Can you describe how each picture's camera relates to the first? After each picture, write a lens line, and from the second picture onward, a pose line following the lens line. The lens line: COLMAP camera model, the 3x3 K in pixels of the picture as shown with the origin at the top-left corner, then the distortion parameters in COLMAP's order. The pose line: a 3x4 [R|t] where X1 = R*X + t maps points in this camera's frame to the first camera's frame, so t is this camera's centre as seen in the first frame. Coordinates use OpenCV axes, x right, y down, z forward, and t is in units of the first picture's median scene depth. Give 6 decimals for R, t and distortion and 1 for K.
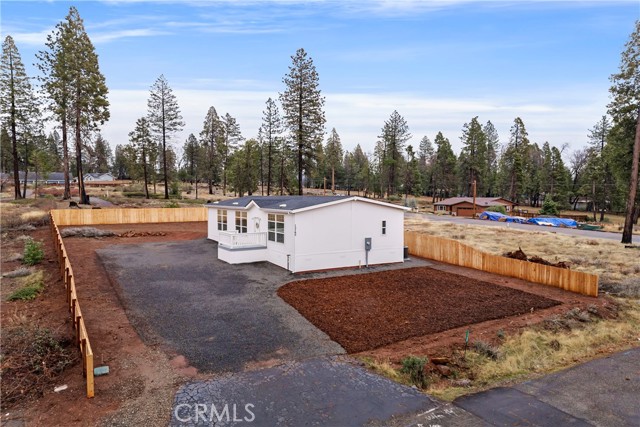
lens RADIAL K [[444.5, 0, 320.0], [0, 444.5, 213.5], [0, 0, 1]] dist [0.077842, -0.083009]
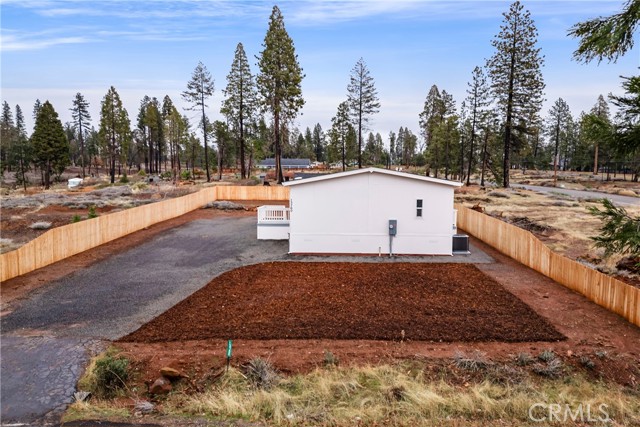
lens RADIAL K [[450.0, 0, 320.0], [0, 450.0, 213.5], [0, 0, 1]] dist [0.088561, -0.088533]
pose [[0.843706, 0.044722, -0.534940, 0.403314], [-0.028083, 0.998836, 0.039211, 0.014189], [0.536071, -0.018060, 0.843980, 0.233956]]
